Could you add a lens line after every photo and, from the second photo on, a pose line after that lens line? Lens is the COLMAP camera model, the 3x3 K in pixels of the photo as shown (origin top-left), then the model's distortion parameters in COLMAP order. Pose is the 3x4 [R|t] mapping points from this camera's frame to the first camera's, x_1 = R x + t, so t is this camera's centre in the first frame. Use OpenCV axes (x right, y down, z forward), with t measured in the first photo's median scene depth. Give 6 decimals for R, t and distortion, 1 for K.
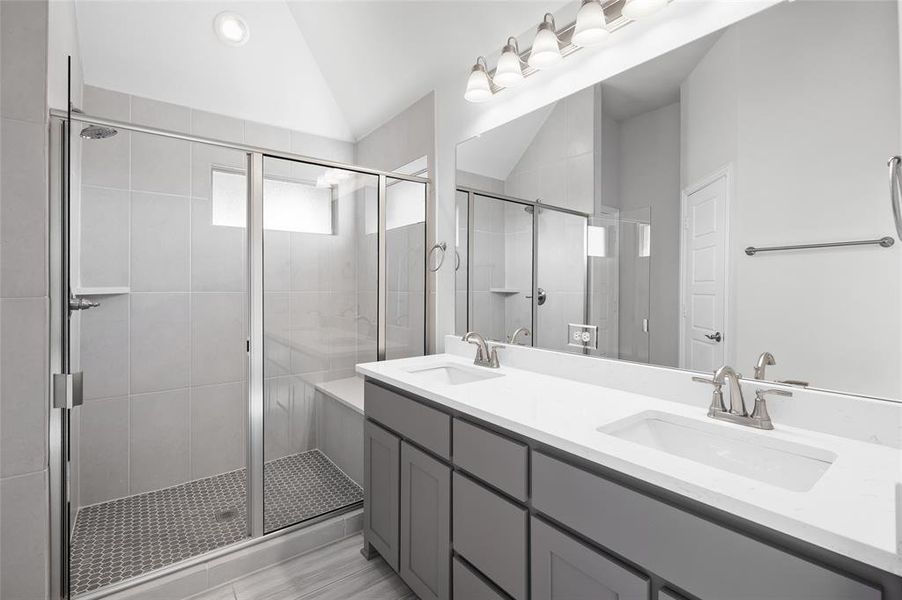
lens RADIAL K [[404.8, 0, 453.1], [0, 404.8, 293.0], [0, 0, 1]] dist [-0.000445, -0.001073]
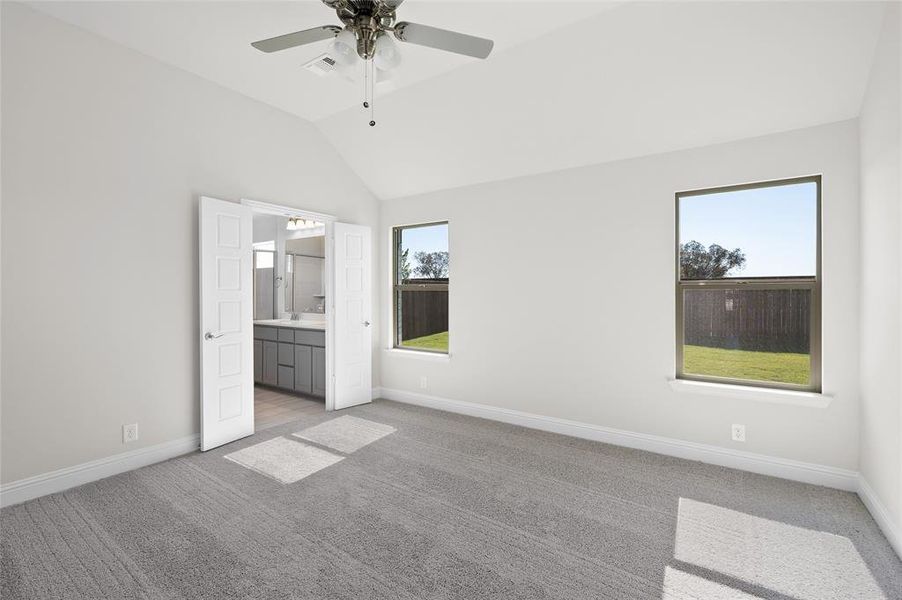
lens RADIAL K [[404.8, 0, 448.9], [0, 404.8, 299.4], [0, 0, 1]] dist [-0.000445, -0.001073]
pose [[0.956473, -0.002498, 0.291810, 0.247344], [0.003676, 0.999987, -0.003490, 0.035908], [-0.291798, 0.004411, 0.956470, -1.797457]]
